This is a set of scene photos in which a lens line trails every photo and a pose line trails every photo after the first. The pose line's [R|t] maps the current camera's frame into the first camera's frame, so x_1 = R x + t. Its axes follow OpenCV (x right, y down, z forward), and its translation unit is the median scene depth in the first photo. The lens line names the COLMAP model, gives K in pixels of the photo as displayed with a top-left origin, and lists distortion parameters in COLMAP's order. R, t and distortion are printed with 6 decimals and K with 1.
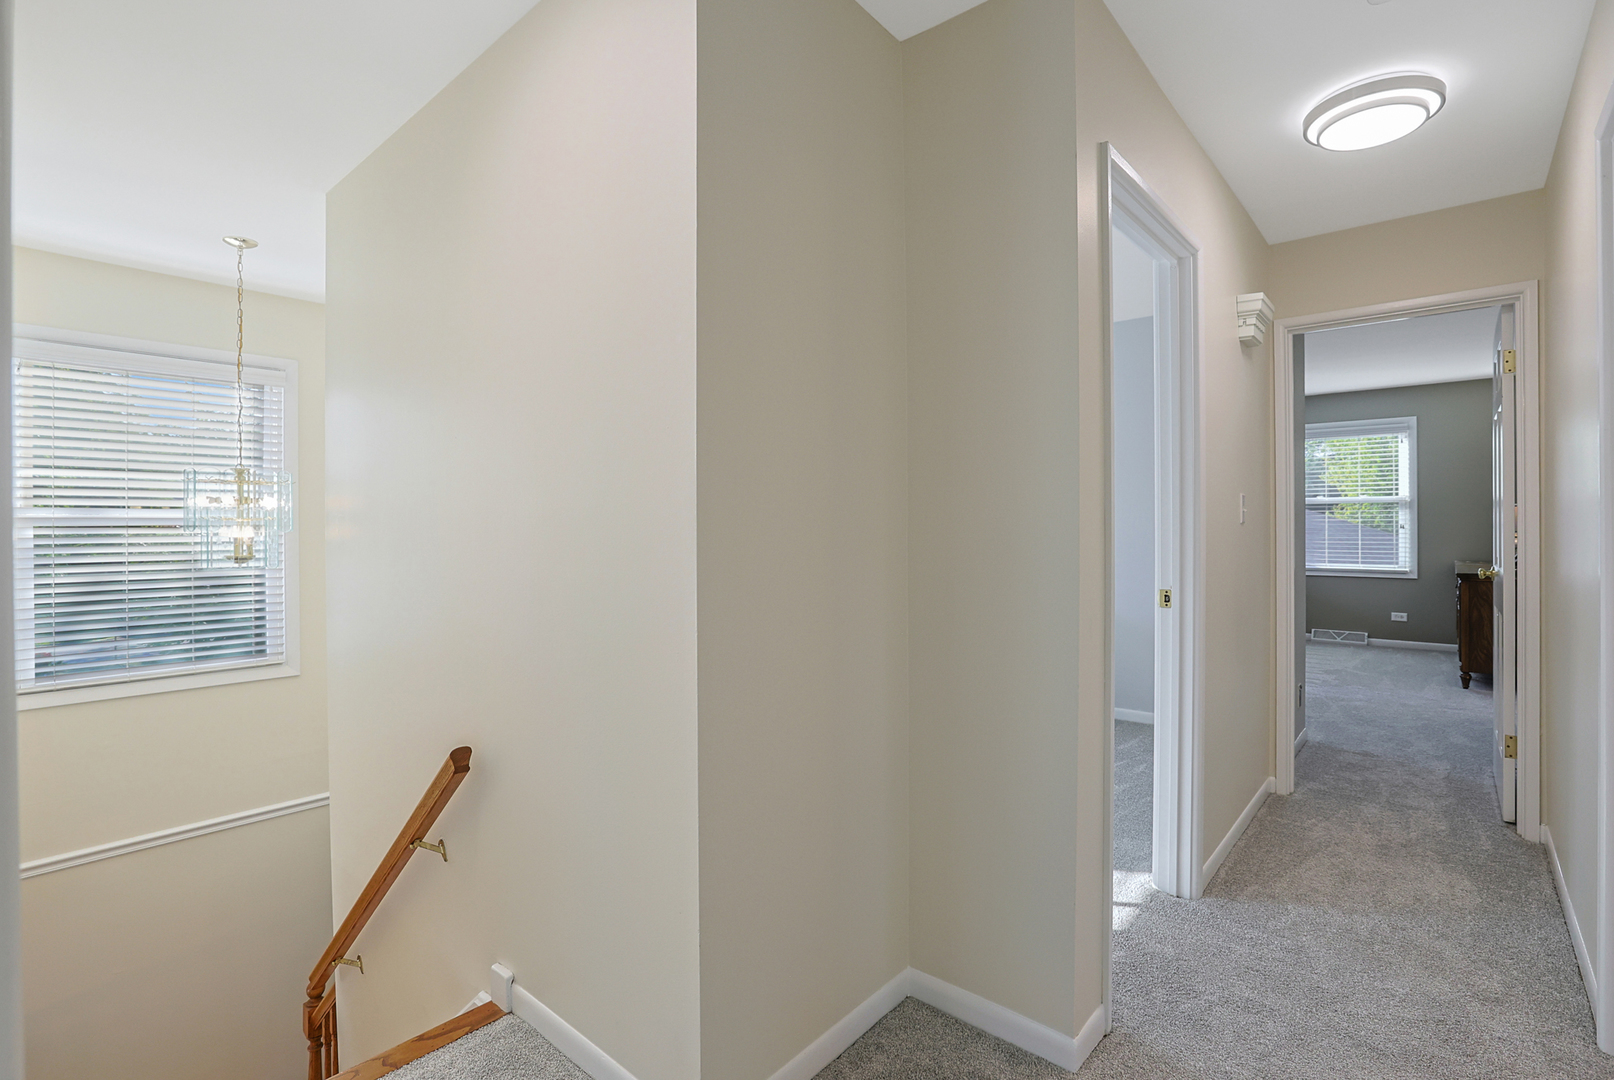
lens RADIAL K [[741.1, 0, 842.7], [0, 741.1, 527.7], [0, 0, 1]] dist [-0.038206, 0.014530]
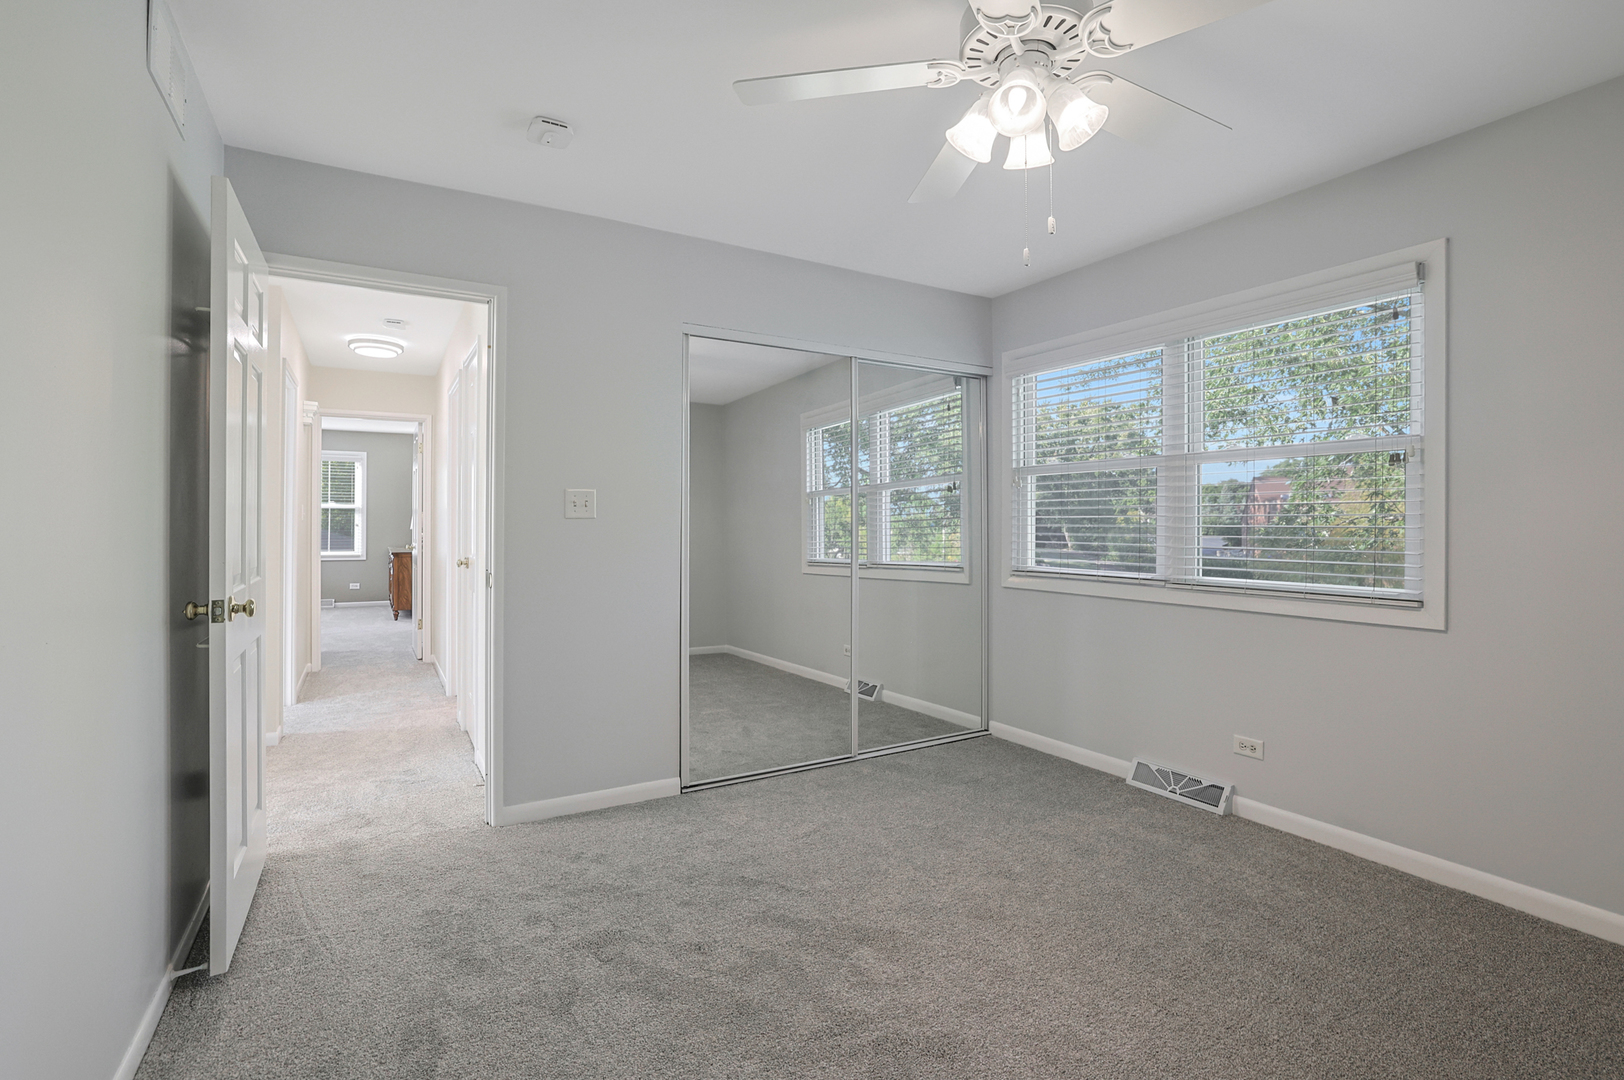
lens RADIAL K [[745.7, 0, 803.9], [0, 745.7, 539.8], [0, 0, 1]] dist [-0.038206, 0.014530]
pose [[0.332415, -0.002655, 0.943129, -0.583829], [-0.009989, 0.999930, 0.006336, 0.014015], [-0.943080, -0.011527, 0.332365, -0.610022]]
